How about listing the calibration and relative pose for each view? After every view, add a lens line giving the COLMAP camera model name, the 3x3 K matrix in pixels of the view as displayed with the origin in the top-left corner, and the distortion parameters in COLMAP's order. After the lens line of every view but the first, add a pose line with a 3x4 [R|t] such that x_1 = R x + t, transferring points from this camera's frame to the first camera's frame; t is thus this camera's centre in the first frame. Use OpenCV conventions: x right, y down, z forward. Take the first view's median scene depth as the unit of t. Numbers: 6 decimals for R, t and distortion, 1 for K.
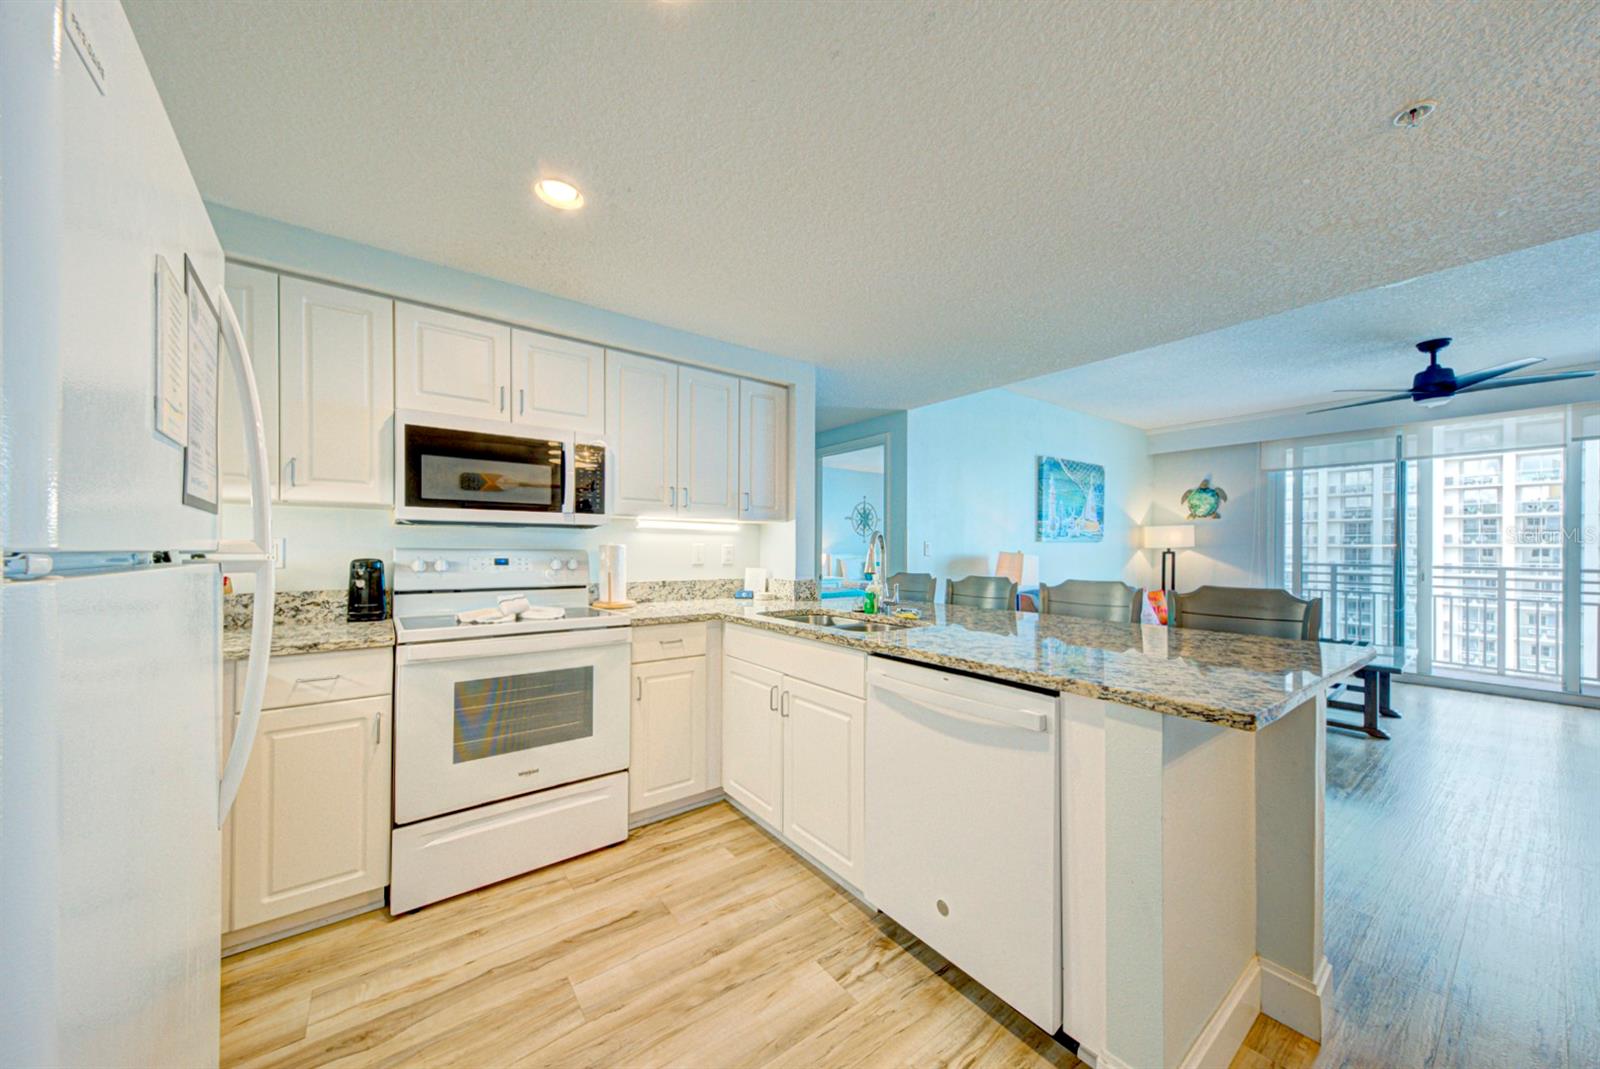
lens RADIAL K [[547.1, 0, 797.1], [0, 547.1, 548.6], [0, 0, 1]] dist [0.026332, -0.006312]
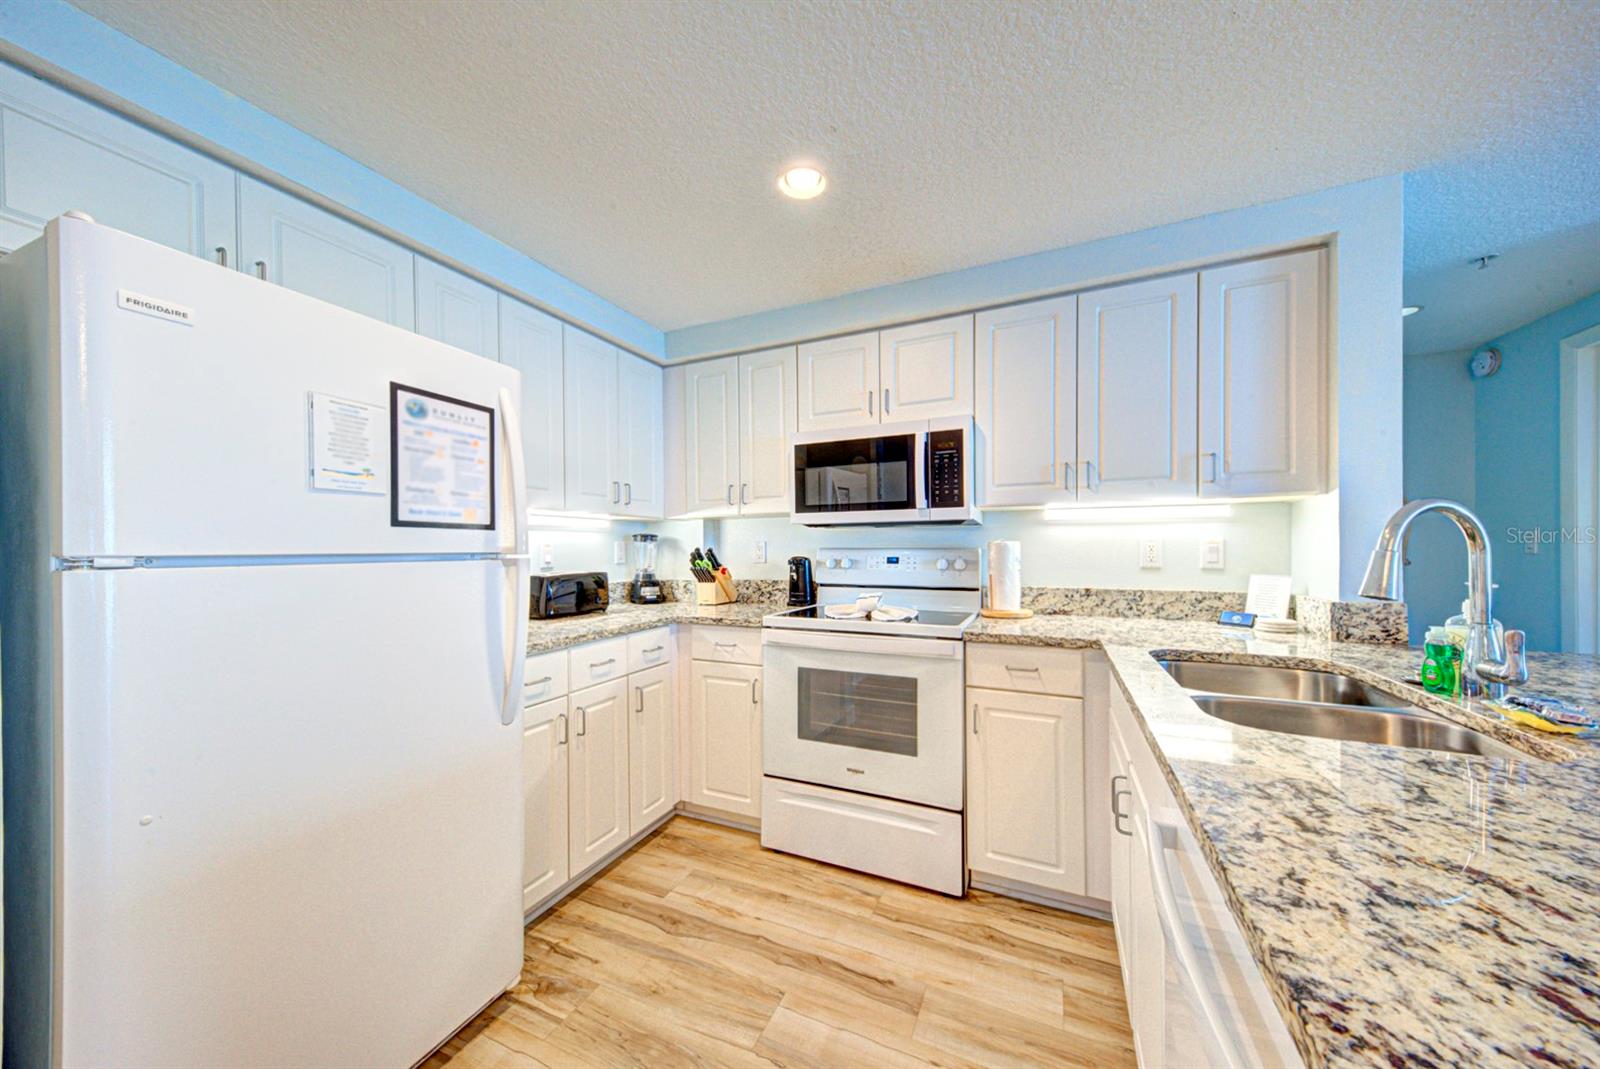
lens RADIAL K [[547.1, 0, 797.1], [0, 547.1, 548.6], [0, 0, 1]] dist [0.026332, -0.006312]
pose [[0.475193, -0.006461, -0.879858, 0.280526], [0.010733, 0.999941, -0.001546, 0.001585], [0.879816, -0.008709, 0.475235, 0.355950]]
